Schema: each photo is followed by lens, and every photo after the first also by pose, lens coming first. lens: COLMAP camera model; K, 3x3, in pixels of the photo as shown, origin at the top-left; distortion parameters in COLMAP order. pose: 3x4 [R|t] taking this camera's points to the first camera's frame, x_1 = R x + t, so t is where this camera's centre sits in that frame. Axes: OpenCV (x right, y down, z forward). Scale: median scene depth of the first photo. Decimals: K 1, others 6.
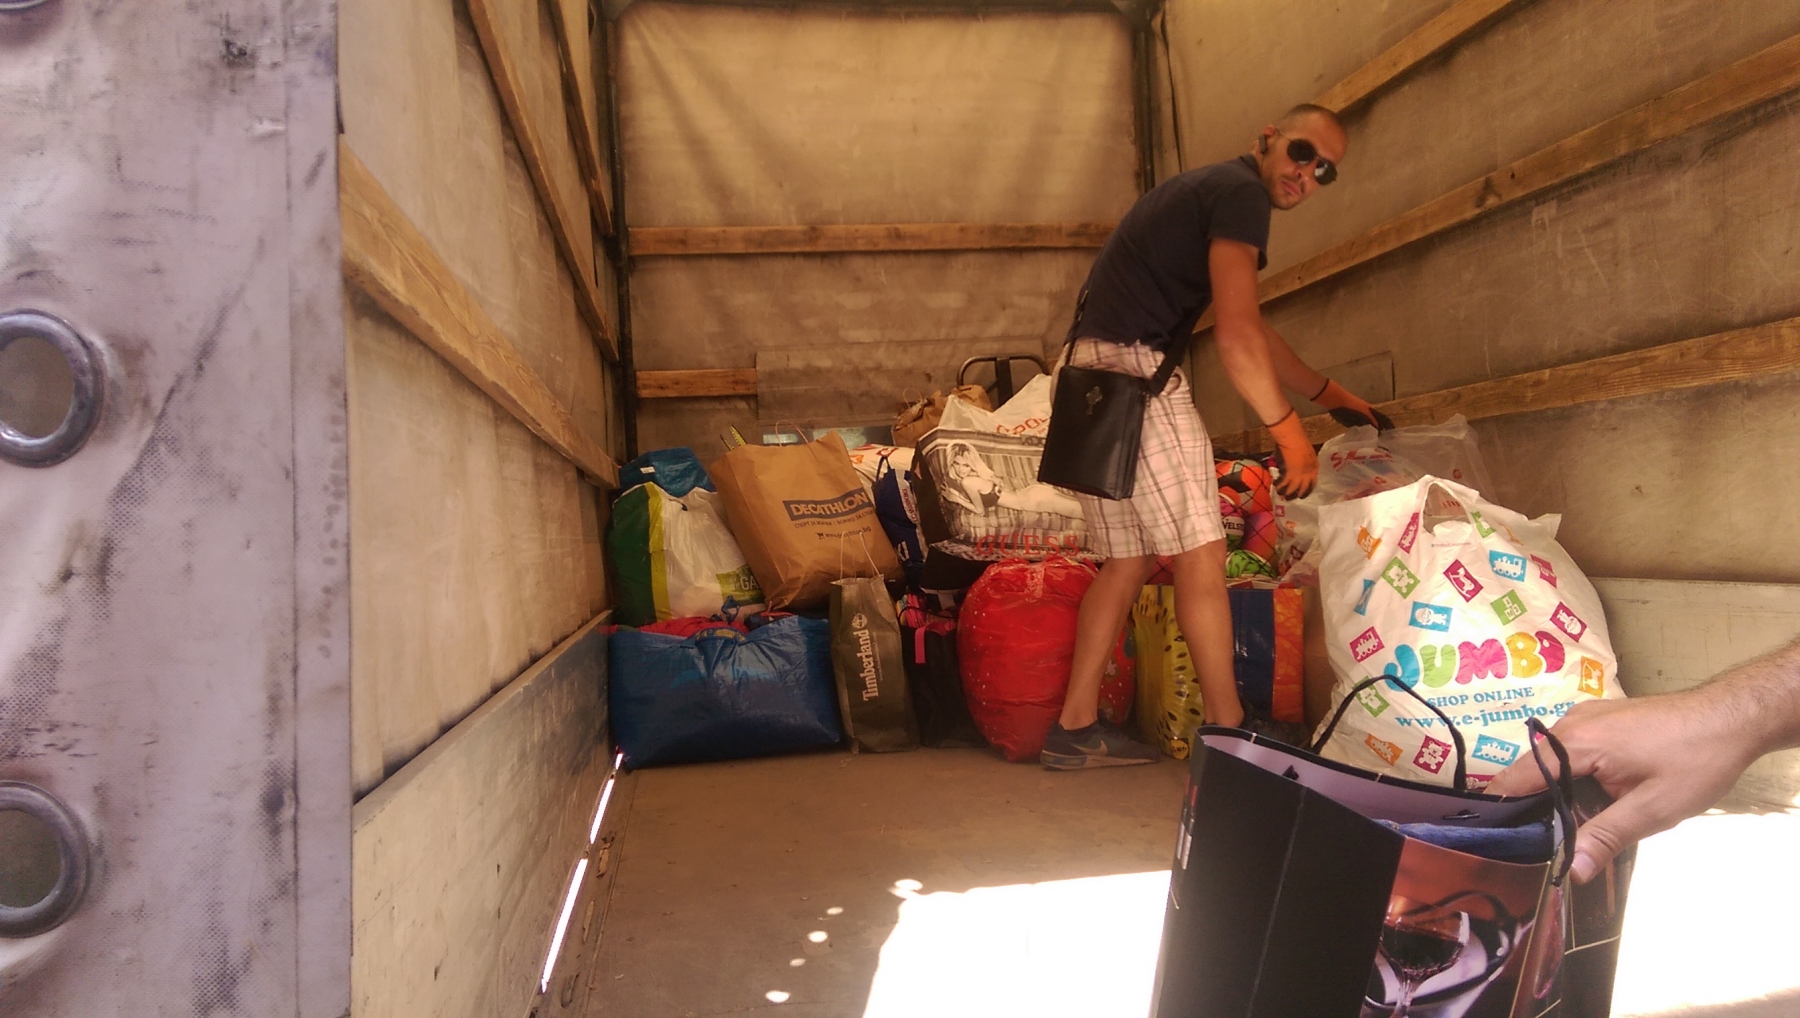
lens RADIAL K [[1289.4, 0, 904.7], [0, 1289.4, 541.1], [0, 0, 1]] dist [0.064894, -0.075056]
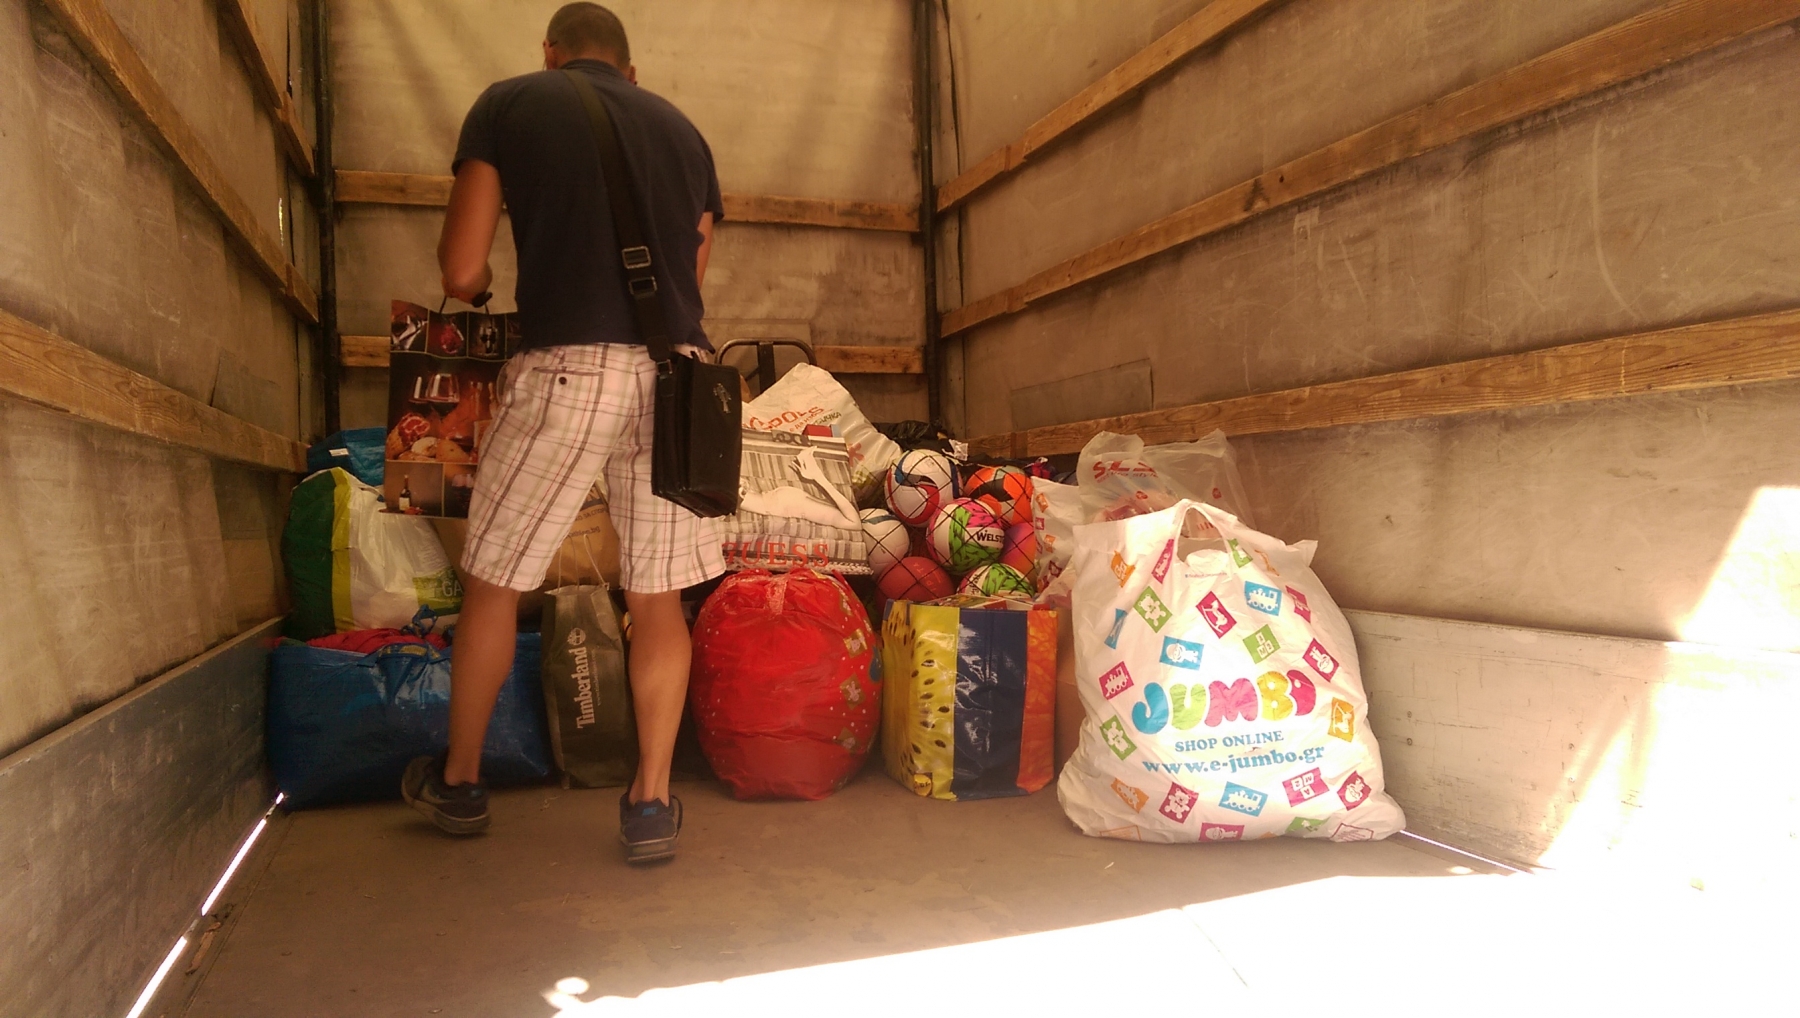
lens RADIAL K [[1289.4, 0, 928.3], [0, 1289.4, 570.5], [0, 0, 1]] dist [0.064894, -0.075056]
pose [[0.983942, 0.017448, 0.177633, 0.048706], [-0.023844, 0.999139, 0.033937, -0.021158], [-0.176888, -0.037628, 0.983511, 0.101143]]
